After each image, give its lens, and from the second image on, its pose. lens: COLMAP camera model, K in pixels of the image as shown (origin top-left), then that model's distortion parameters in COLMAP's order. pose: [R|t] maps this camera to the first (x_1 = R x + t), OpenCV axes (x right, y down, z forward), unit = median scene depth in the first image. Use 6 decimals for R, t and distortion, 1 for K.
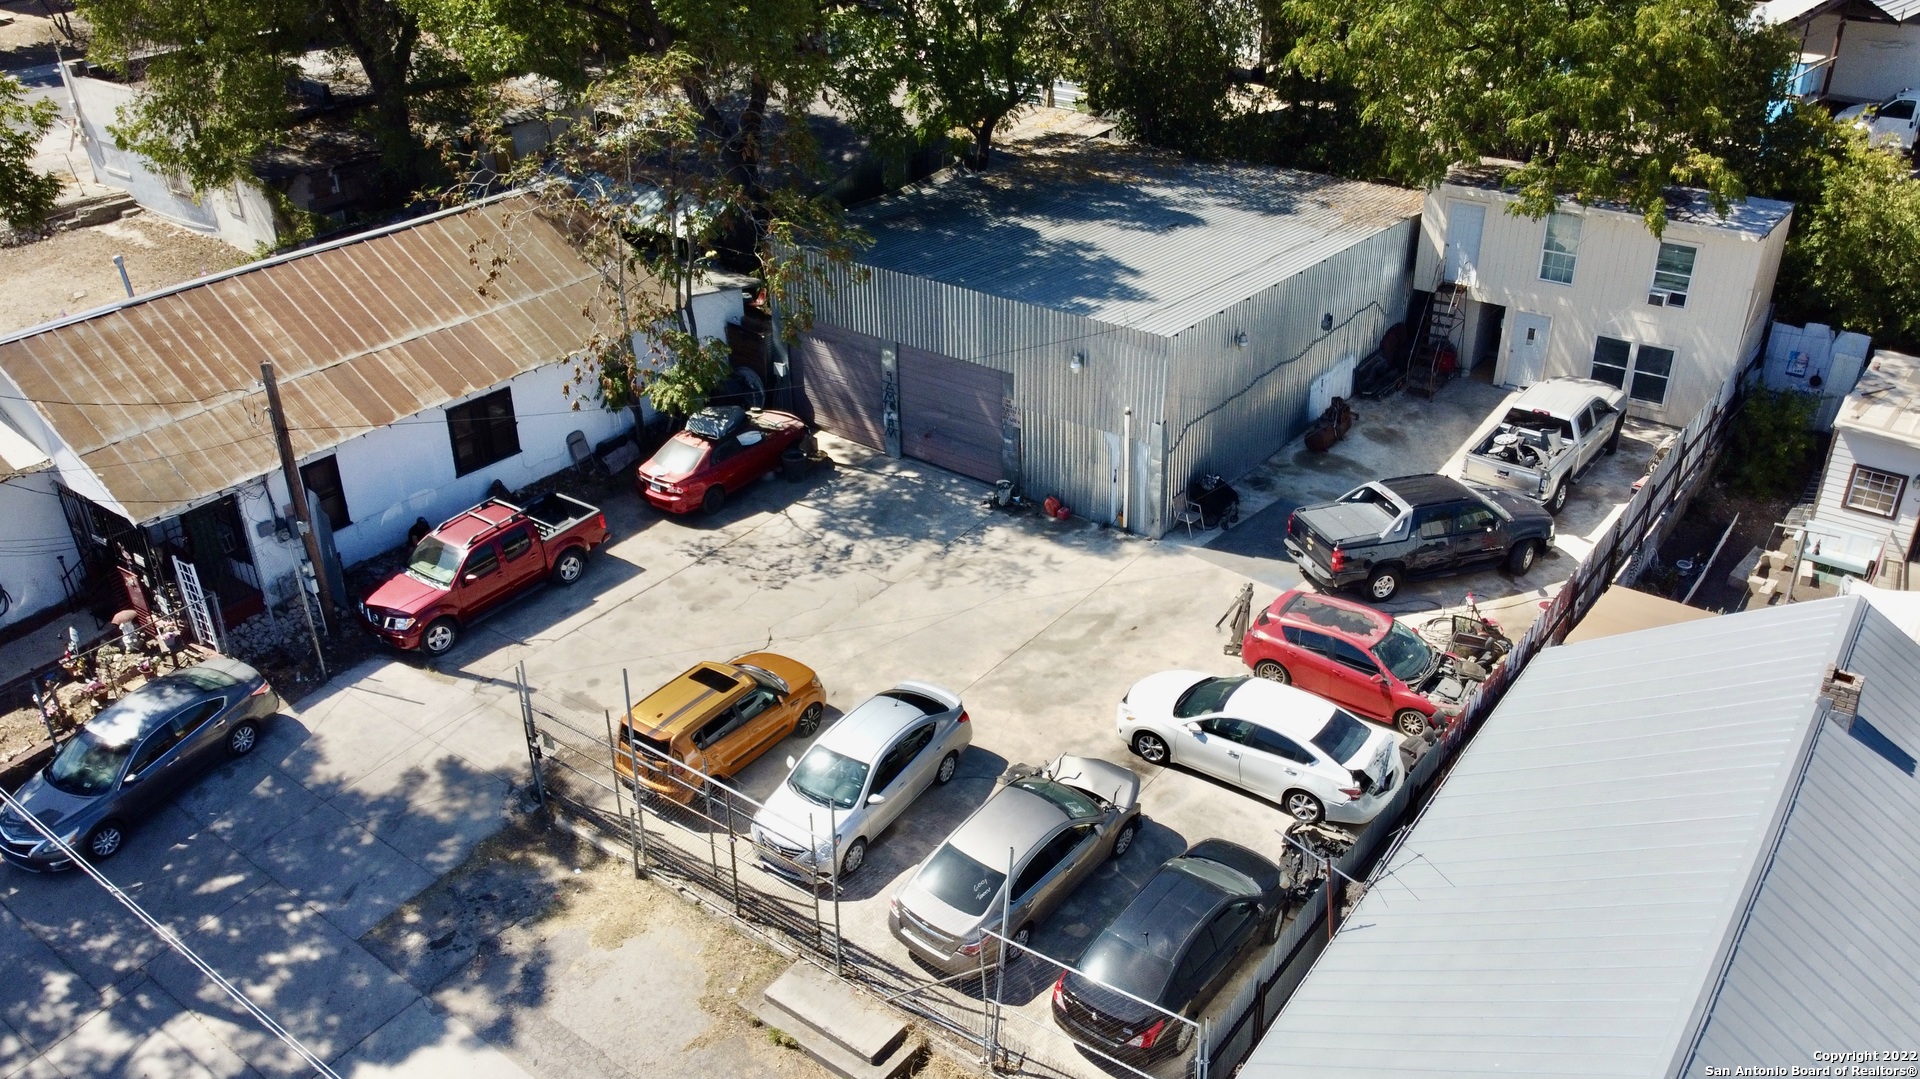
lens RADIAL K [[1512.3, 0, 960.0], [0, 1512.3, 539.5], [0, 0, 1]] dist [-0.002551, -0.005891]
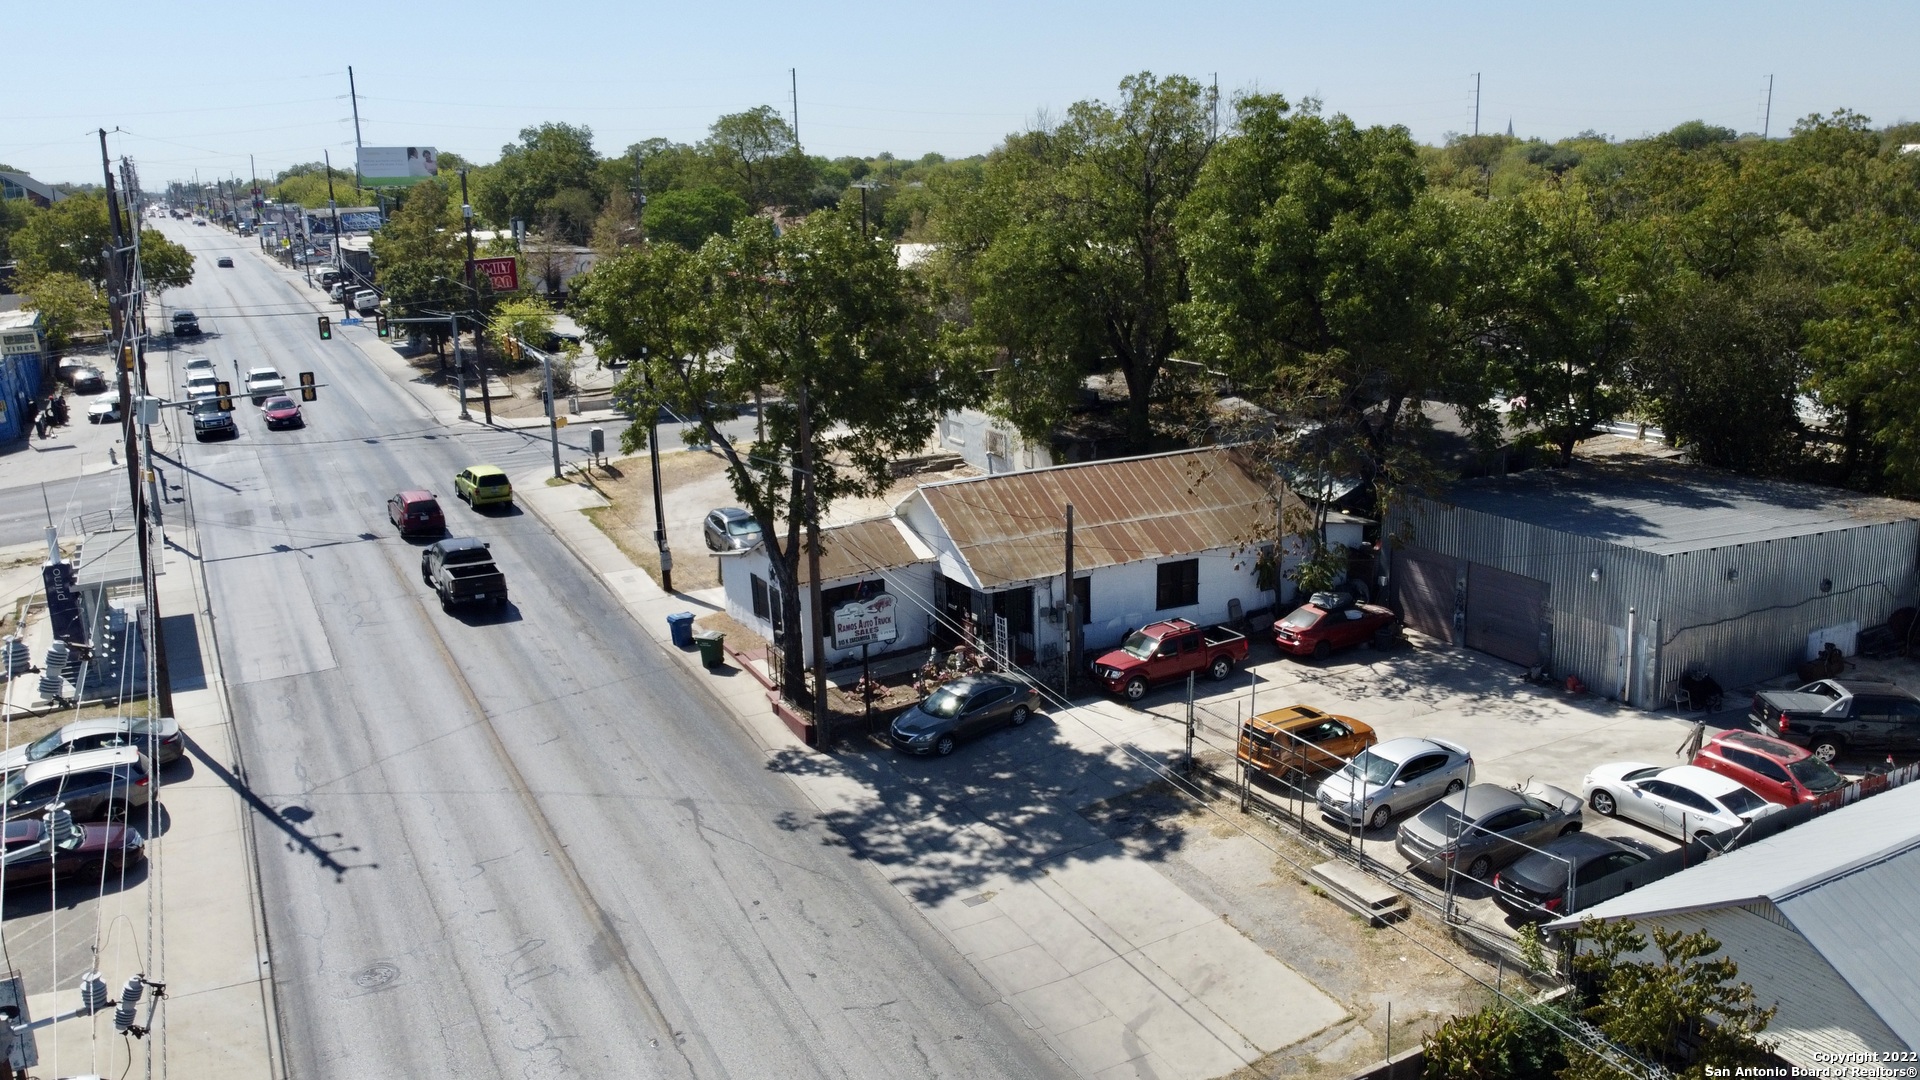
lens RADIAL K [[1463.4, 0, 972.3], [0, 1463.4, 548.6], [0, 0, 1]] dist [-0.012664, -0.007117]
pose [[0.908516, 0.090949, -0.407831, 0.097514], [-0.187397, 0.961050, -0.203139, 0.234156], [0.373471, 0.260982, 0.890173, -0.407745]]
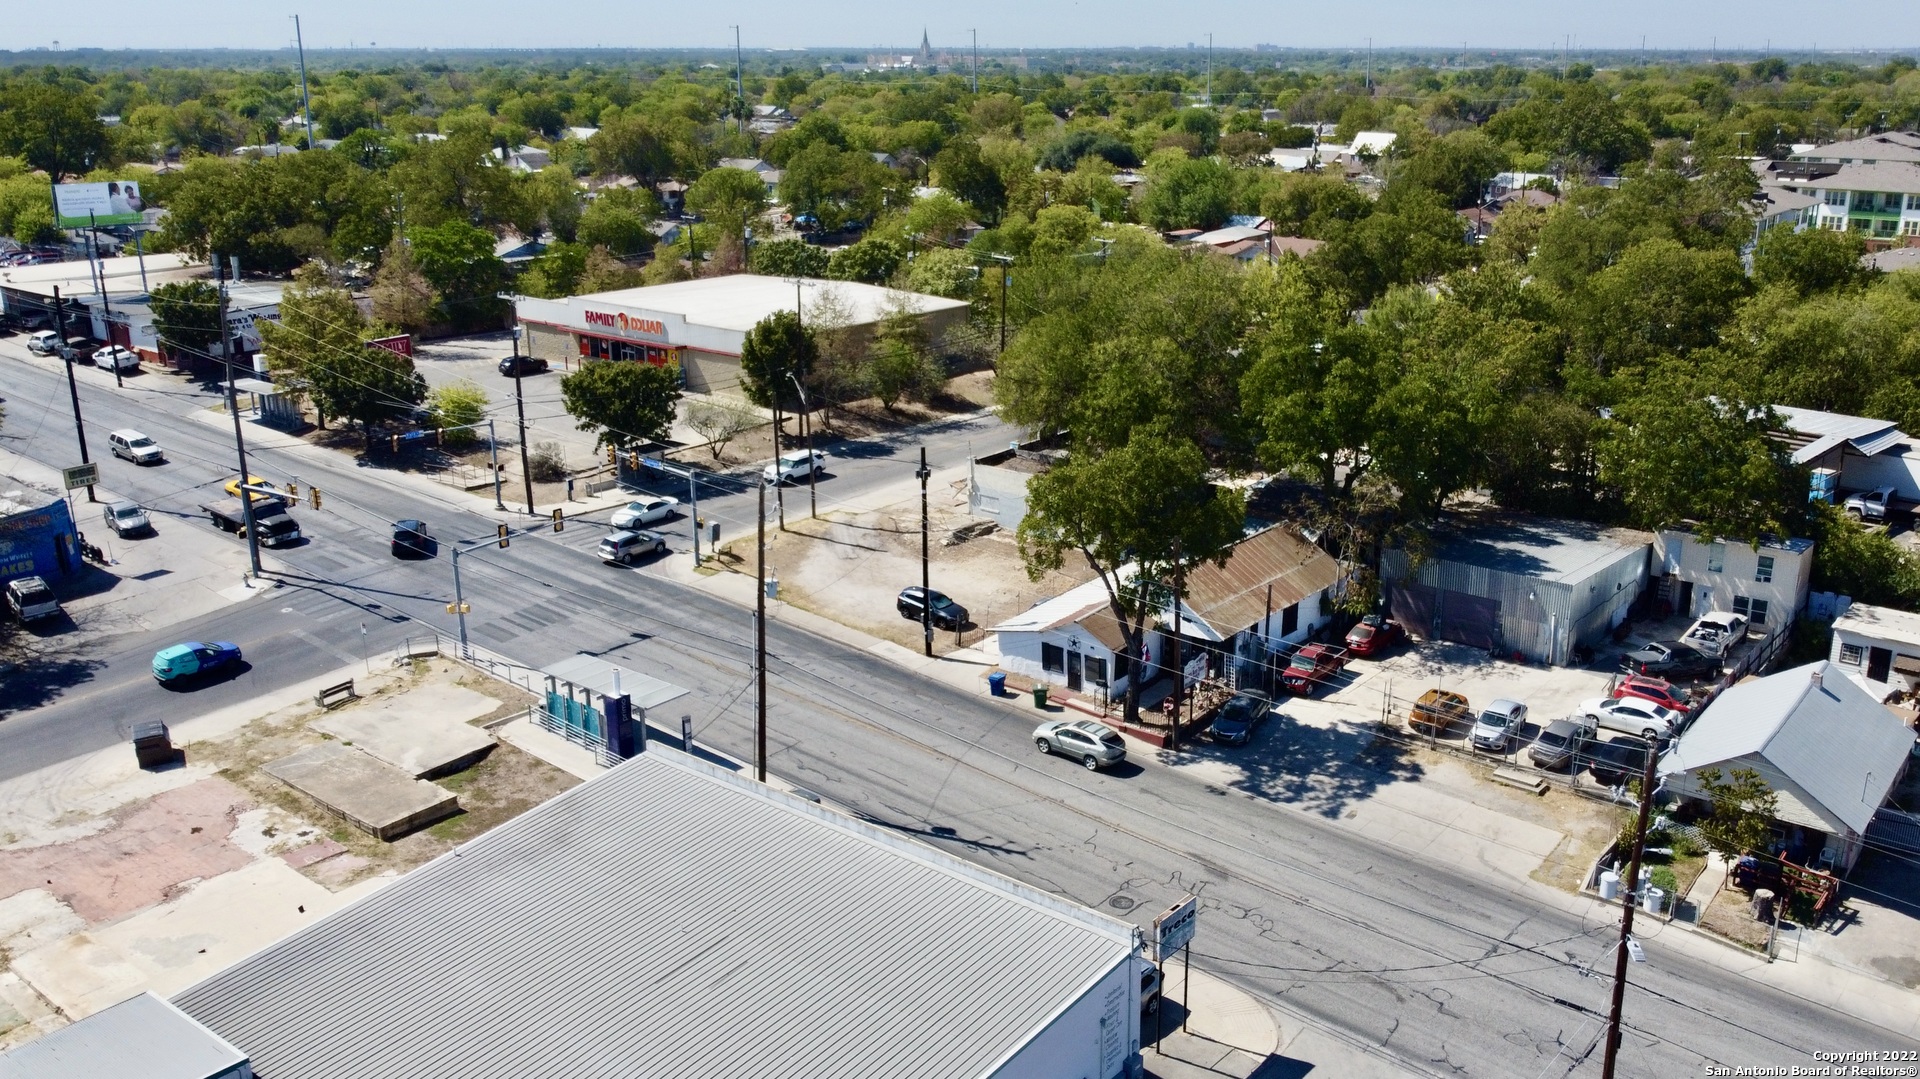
lens RADIAL K [[1647.8, 0, 991.2], [0, 1647.8, 537.1], [0, 0, 1]] dist [-0.040491, -0.000233]
pose [[0.999535, 0.019982, -0.023036, -0.744795], [-0.024381, 0.977380, -0.210080, 0.374770], [0.018317, 0.210544, 0.977413, -1.675603]]
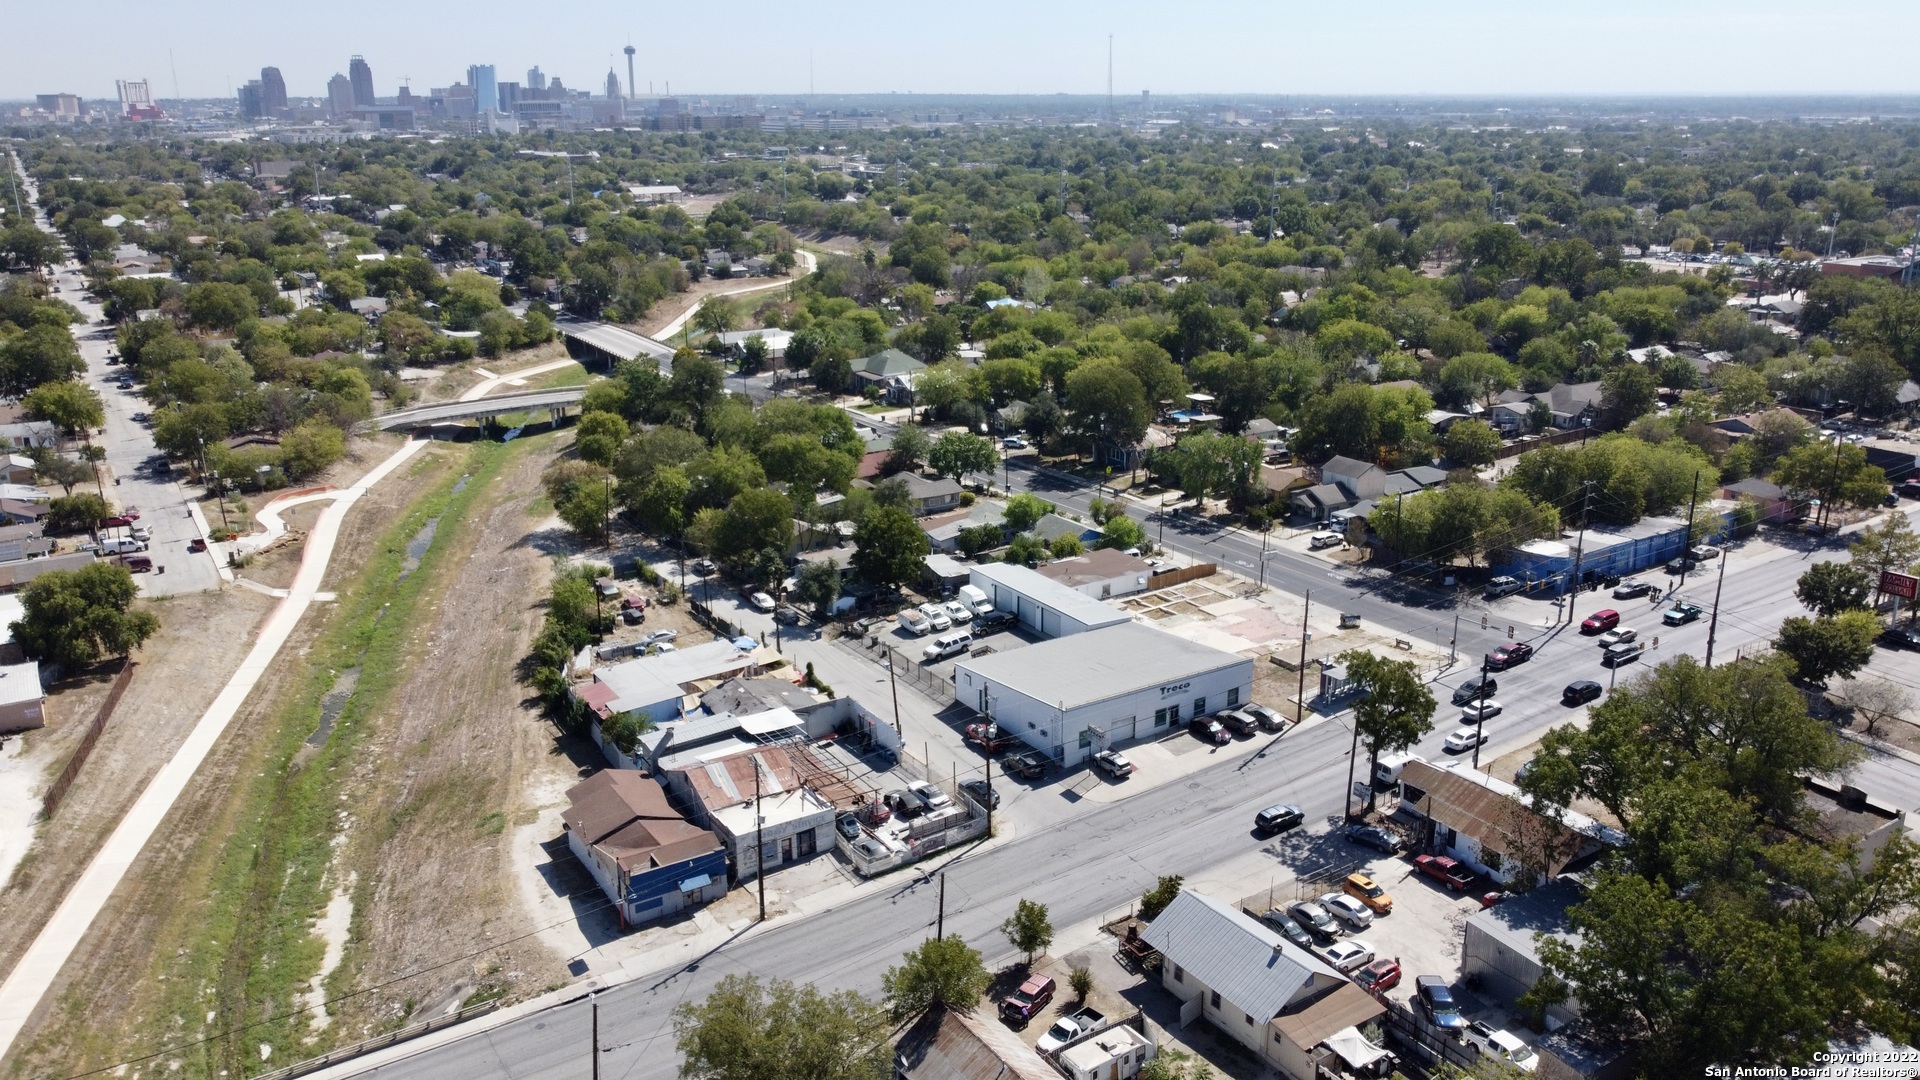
lens RADIAL K [[1429.7, 0, 996.4], [0, 1429.7, 542.9], [0, 0, 1]] dist [0.000769, -0.001799]
pose [[-0.327928, 0.287460, -0.899905, 2.964683], [-0.460298, 0.783239, 0.417927, -1.562943], [0.824978, 0.551275, -0.124529, 0.024510]]
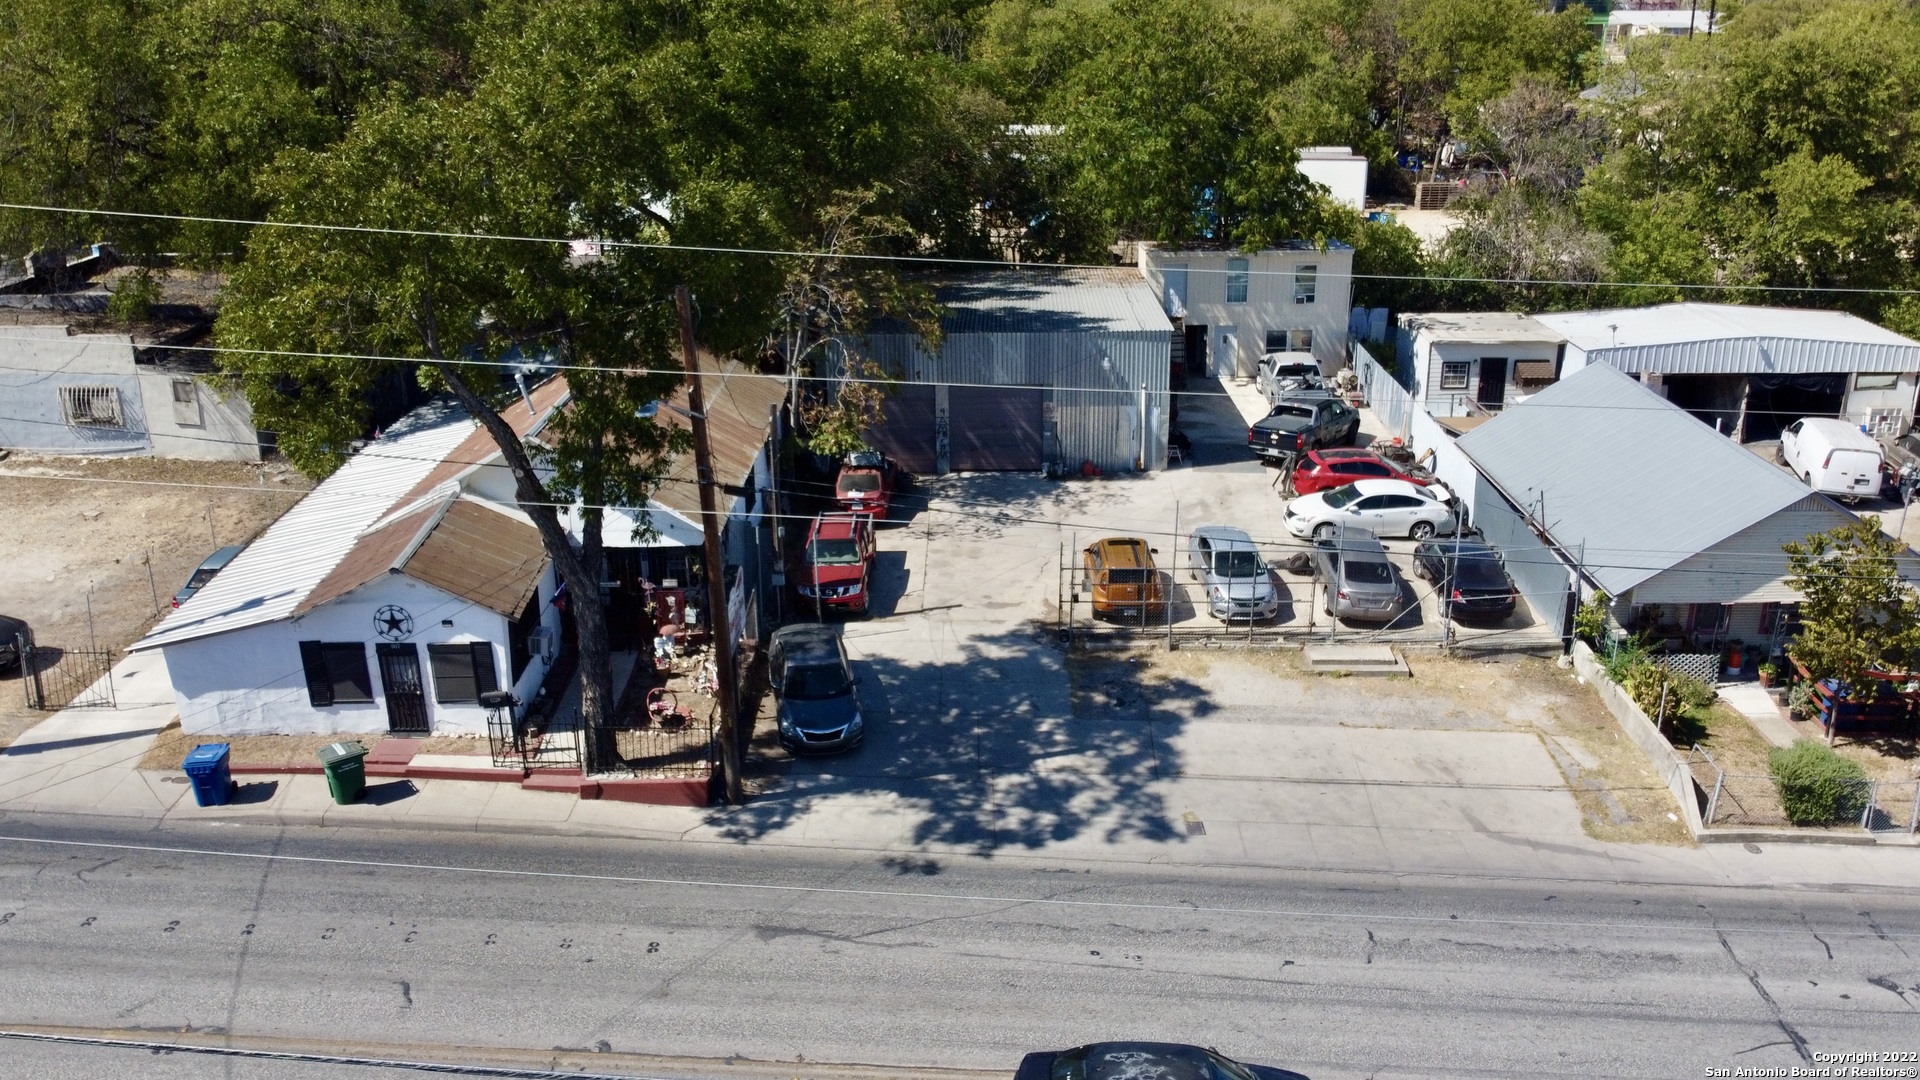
lens RADIAL K [[1617.7, 0, 990.8], [0, 1617.7, 545.2], [0, 0, 1]] dist [0.094744, -0.251479]
pose [[0.798578, -0.198944, 0.568061, -0.943080], [0.288145, 0.954979, -0.070624, 0.134923], [-0.528436, 0.220083, 0.819950, -0.225514]]
